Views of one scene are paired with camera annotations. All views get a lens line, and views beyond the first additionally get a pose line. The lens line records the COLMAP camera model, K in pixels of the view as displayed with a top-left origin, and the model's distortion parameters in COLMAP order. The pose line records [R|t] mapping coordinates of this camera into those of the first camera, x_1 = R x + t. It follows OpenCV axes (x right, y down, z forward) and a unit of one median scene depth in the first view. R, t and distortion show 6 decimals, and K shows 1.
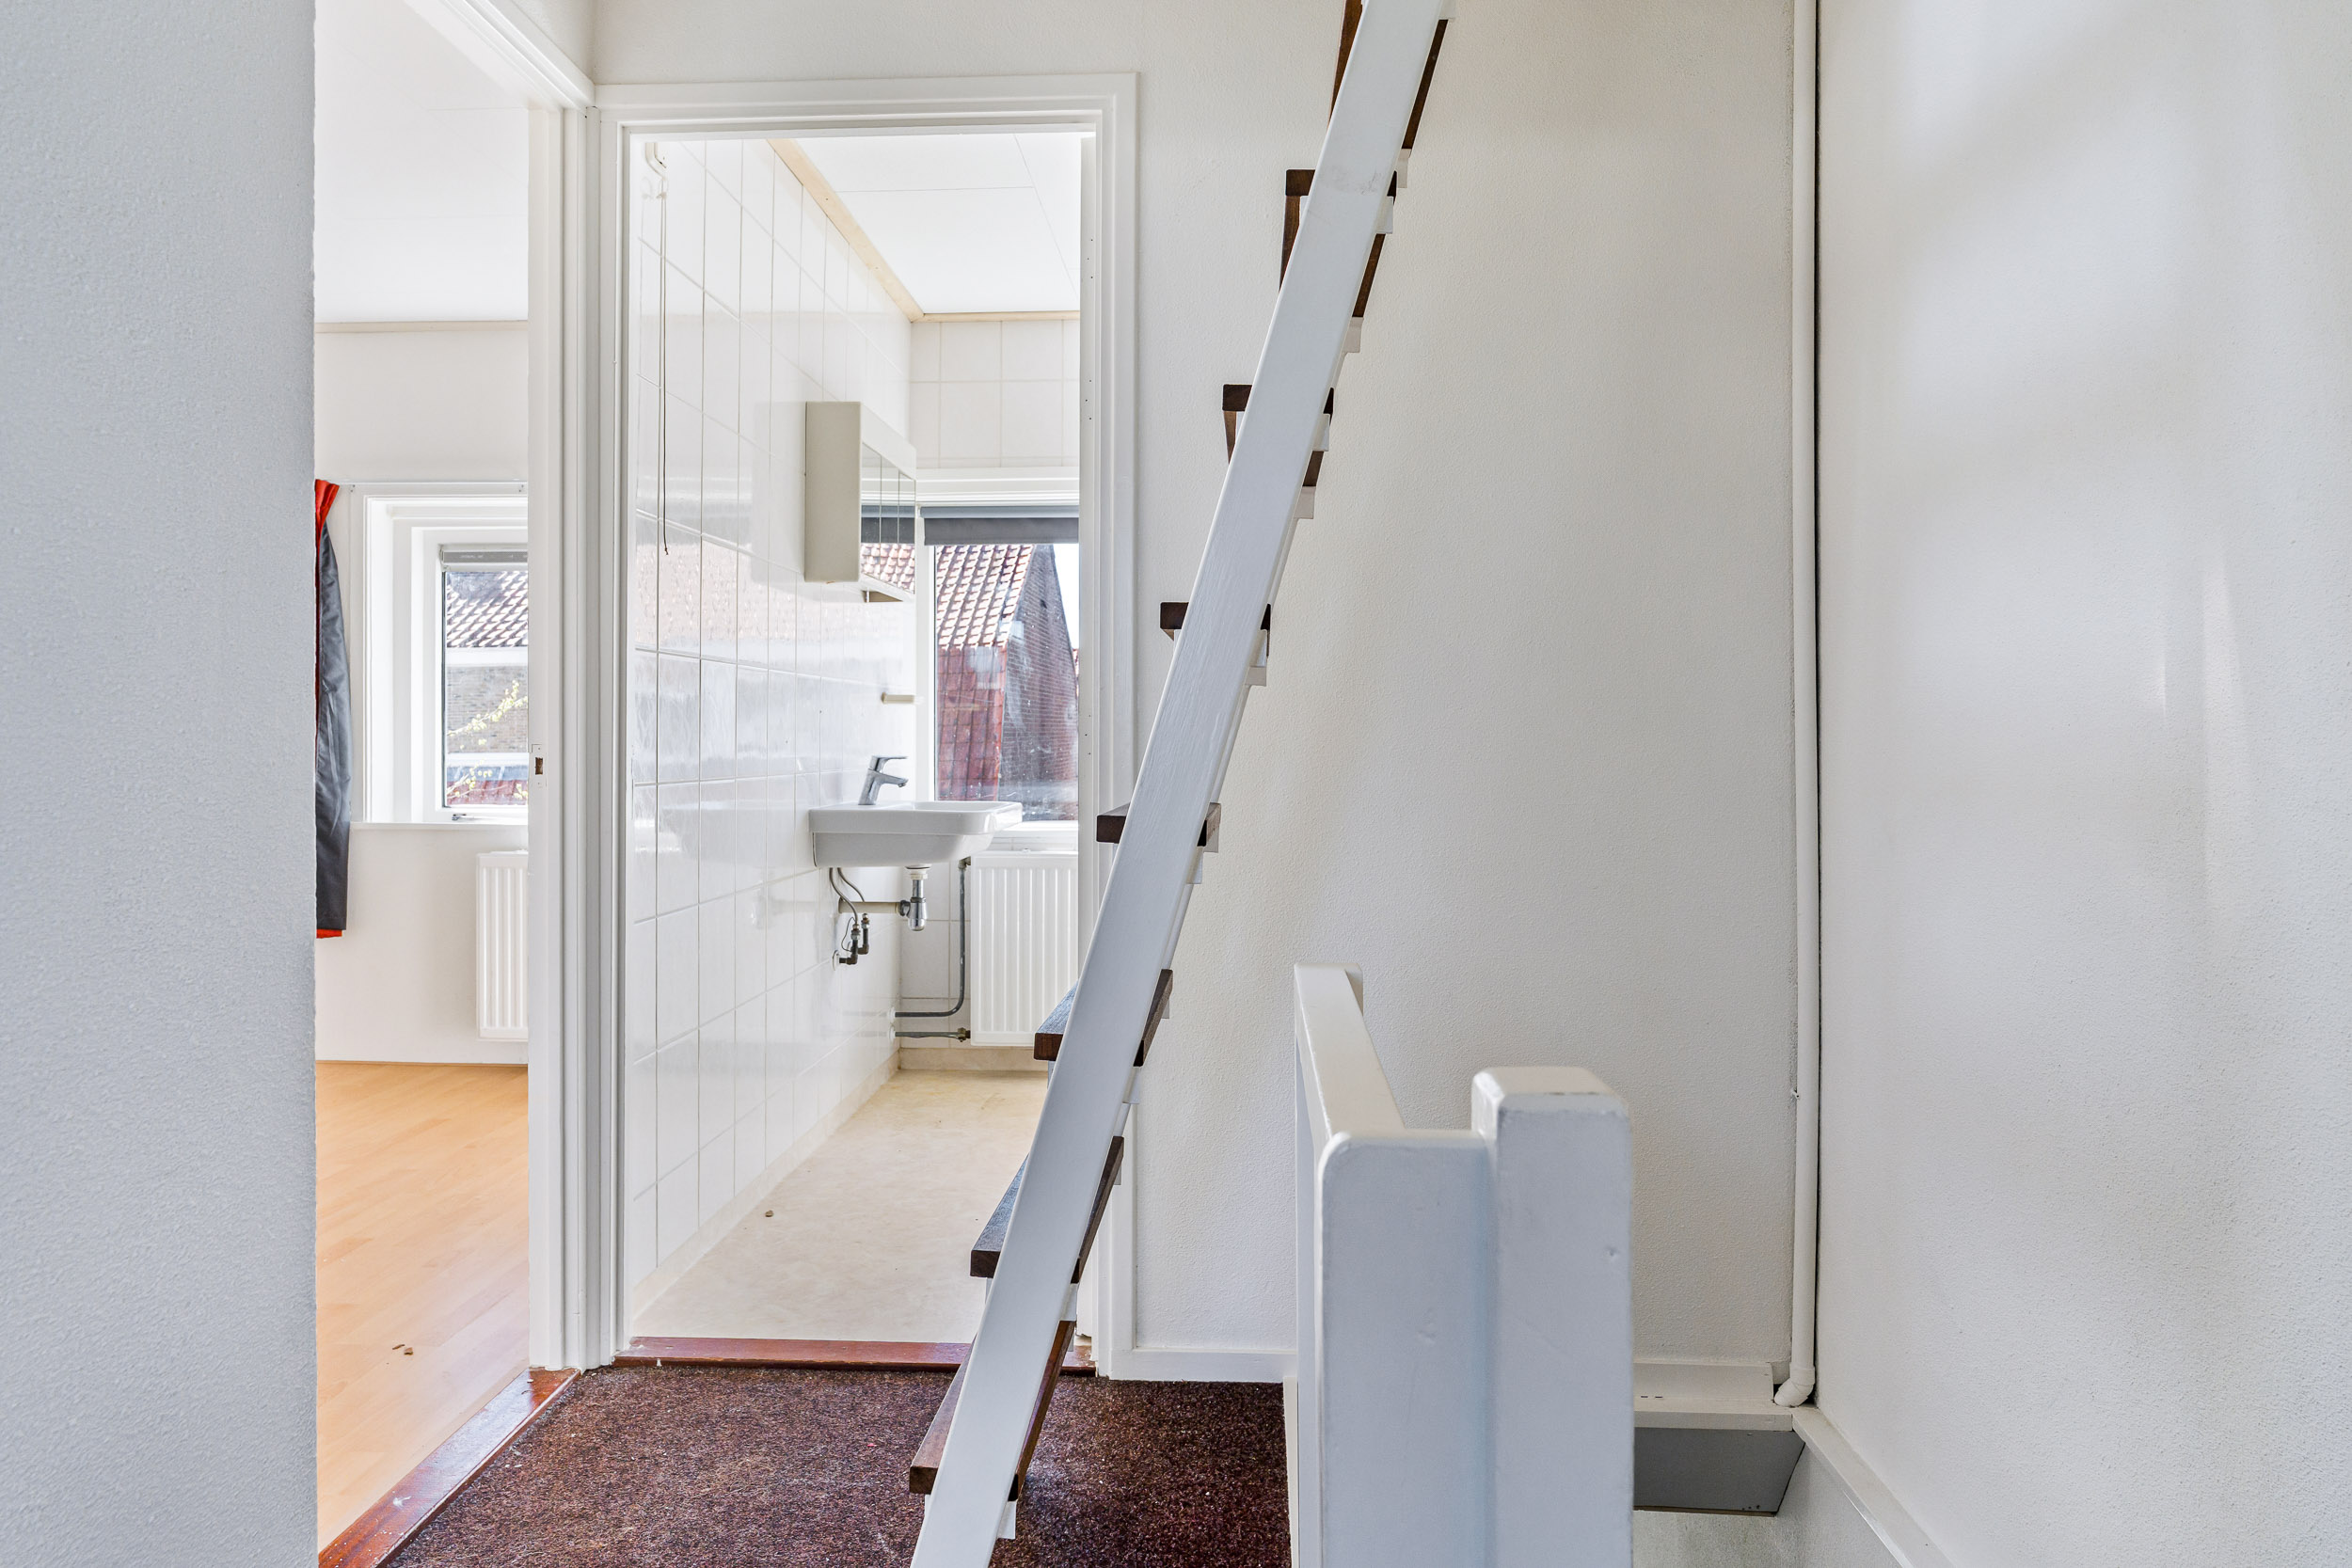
lens RADIAL K [[1412.8, 0, 1181.2], [0, 1412.8, 768.9], [0, 0, 1]] dist [0.009911, 0.000015]
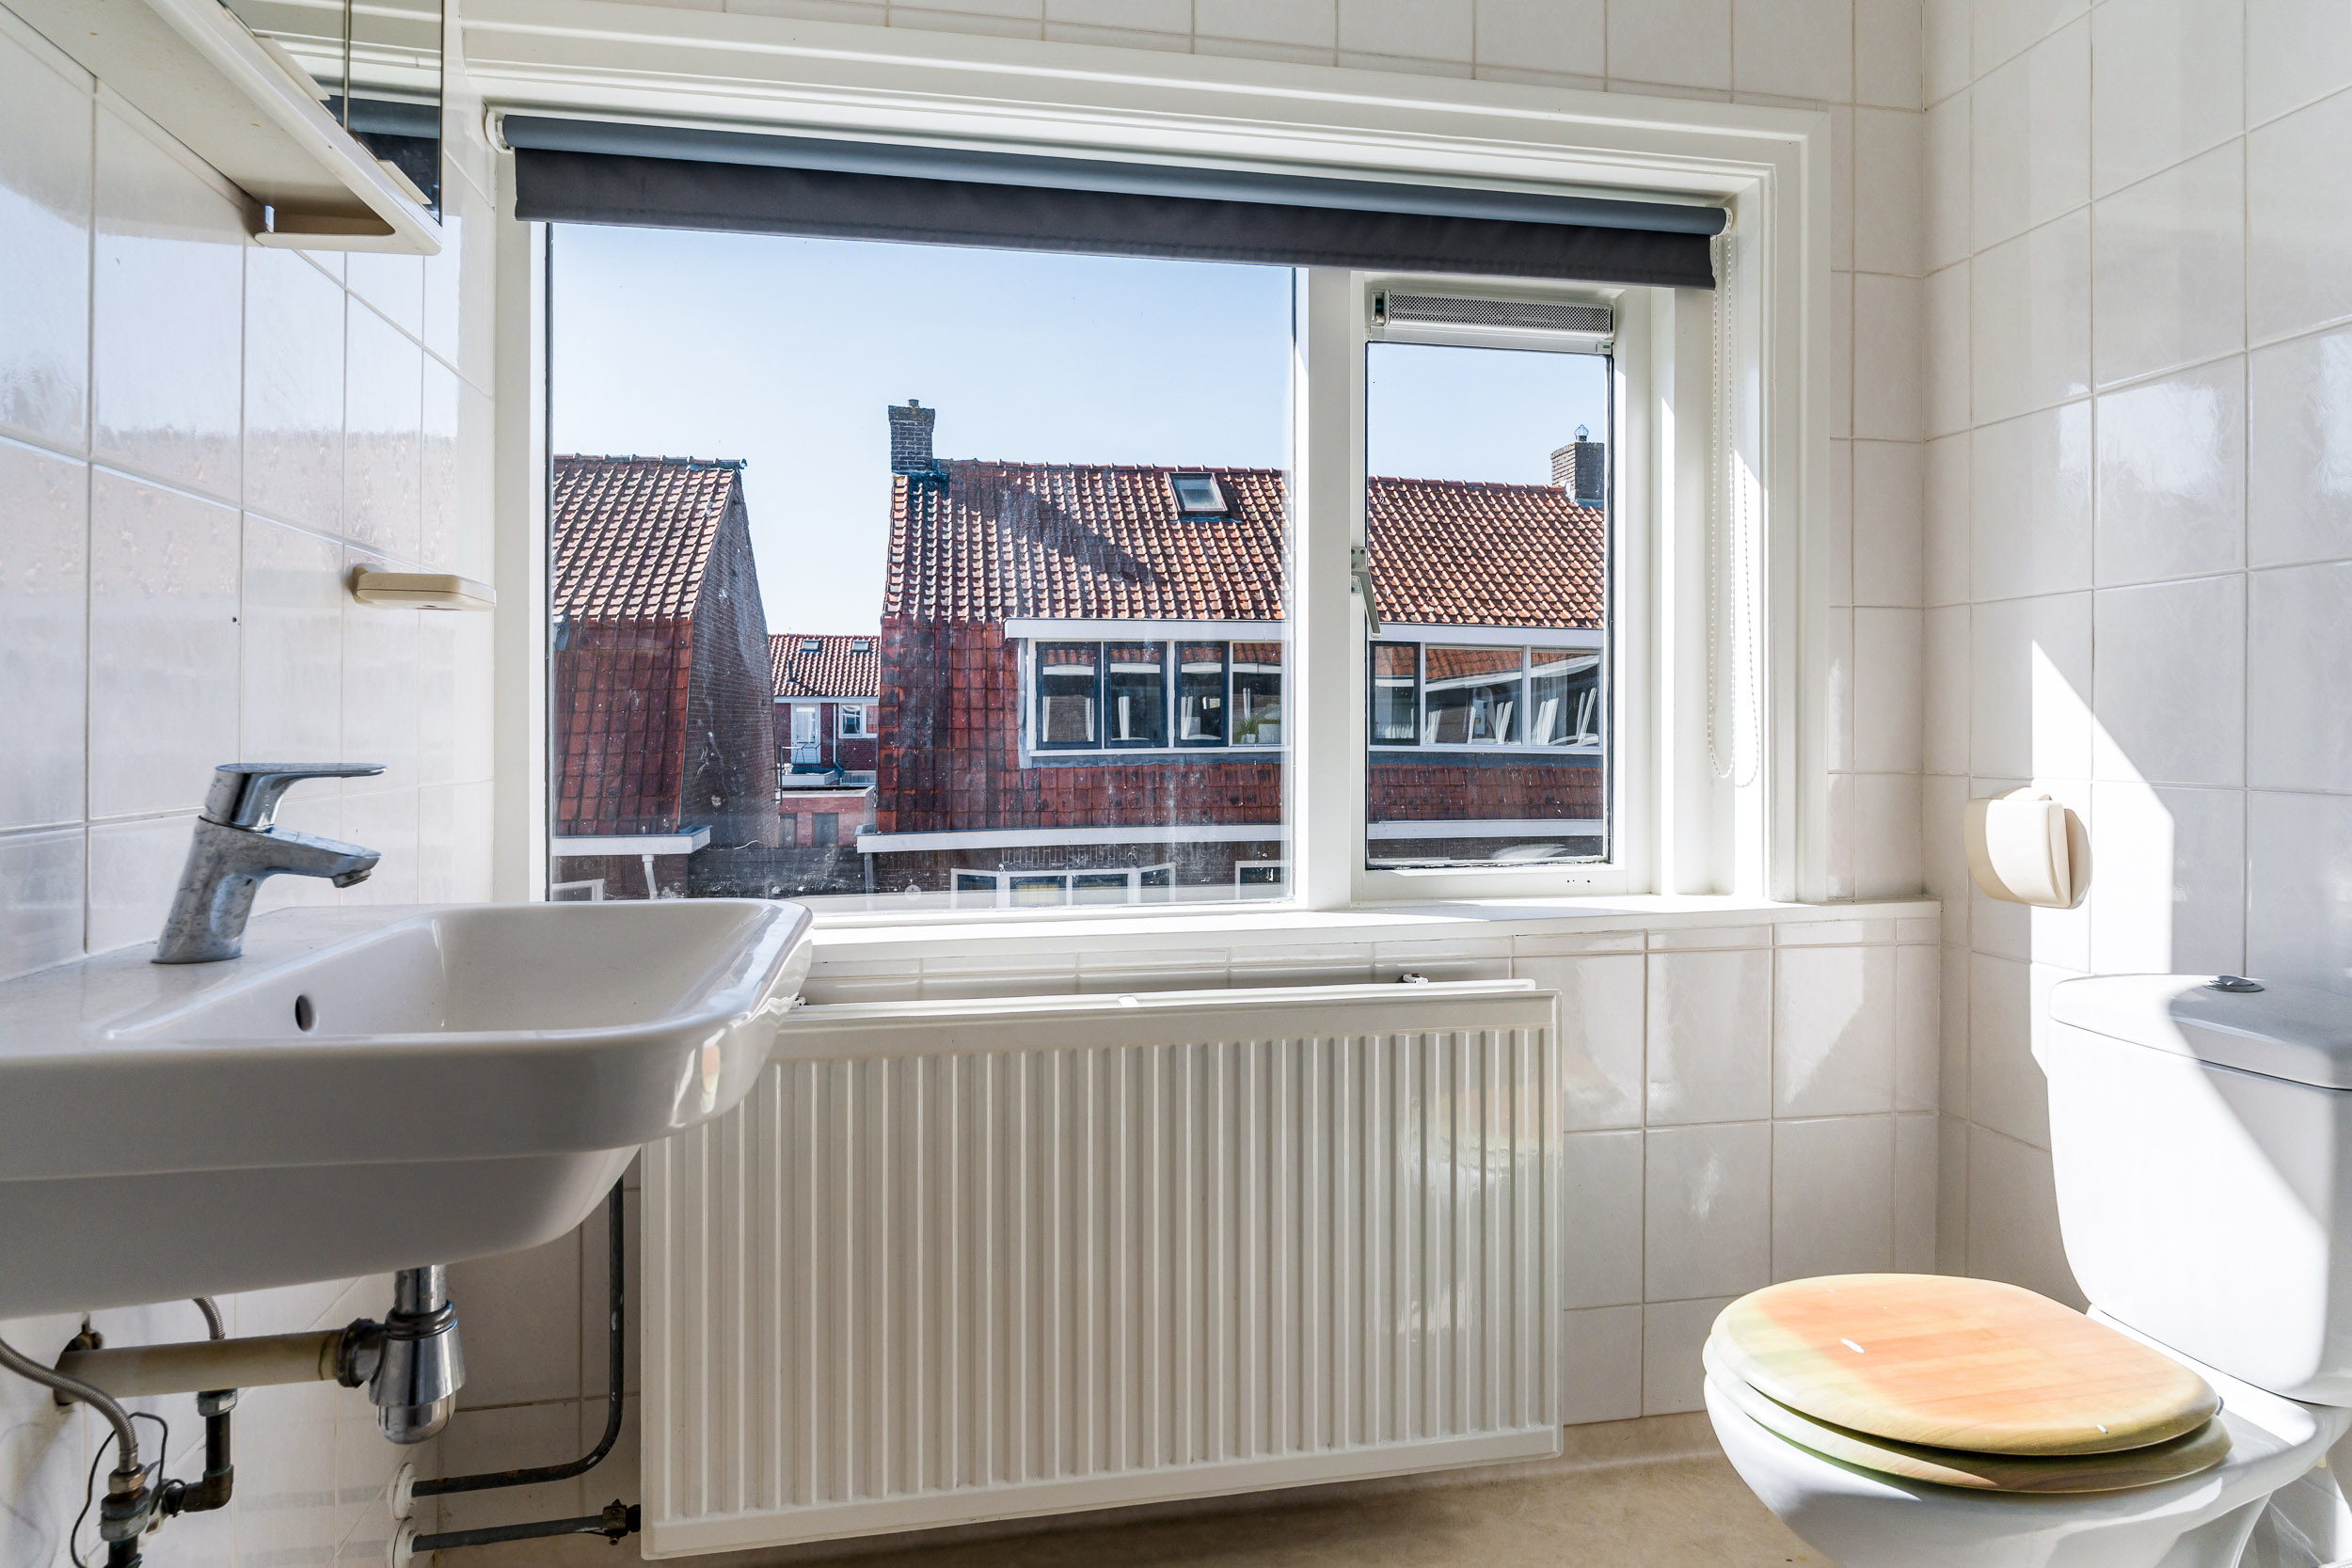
lens RADIAL K [[1341.7, 0, 1196.7], [0, 1341.7, 715.1], [0, 0, 1]] dist [-0.001326, -0.001472]
pose [[0.971122, -0.003918, 0.238553, -0.067421], [0.010936, 0.999545, -0.028103, -0.006213], [-0.238334, 0.029900, 0.970723, 0.460456]]
